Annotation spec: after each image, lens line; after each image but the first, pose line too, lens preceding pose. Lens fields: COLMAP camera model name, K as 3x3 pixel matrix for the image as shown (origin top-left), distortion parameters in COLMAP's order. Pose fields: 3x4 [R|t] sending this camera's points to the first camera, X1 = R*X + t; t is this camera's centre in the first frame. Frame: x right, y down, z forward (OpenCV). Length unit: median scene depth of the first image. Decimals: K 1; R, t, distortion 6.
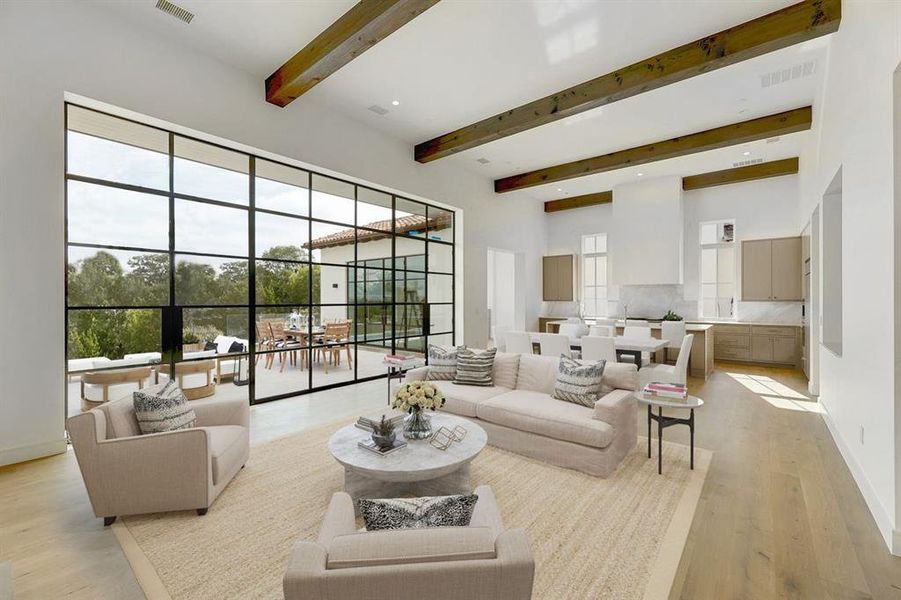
lens RADIAL K [[372.3, 0, 451.4], [0, 372.3, 299.5], [0, 0, 1]] dist [-0.001063, -0.000123]
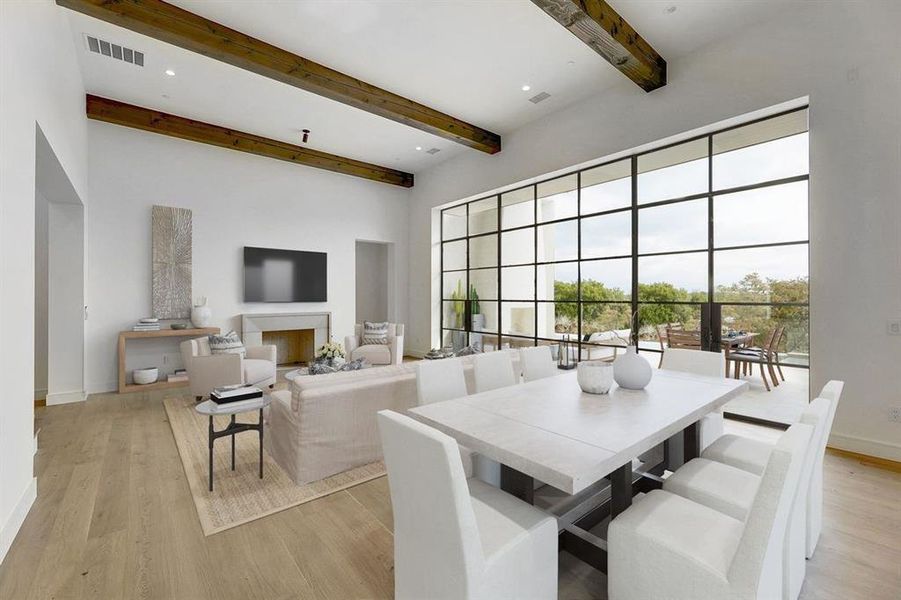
lens RADIAL K [[372.3, 0, 447.7], [0, 372.3, 296.7], [0, 0, 1]] dist [-0.001063, -0.000123]
pose [[-0.180185, 0.000489, -0.983633, 0.696132], [0.001321, 0.999999, 0.000255, 0.000467], [0.983632, -0.001254, -0.180186, 0.834551]]
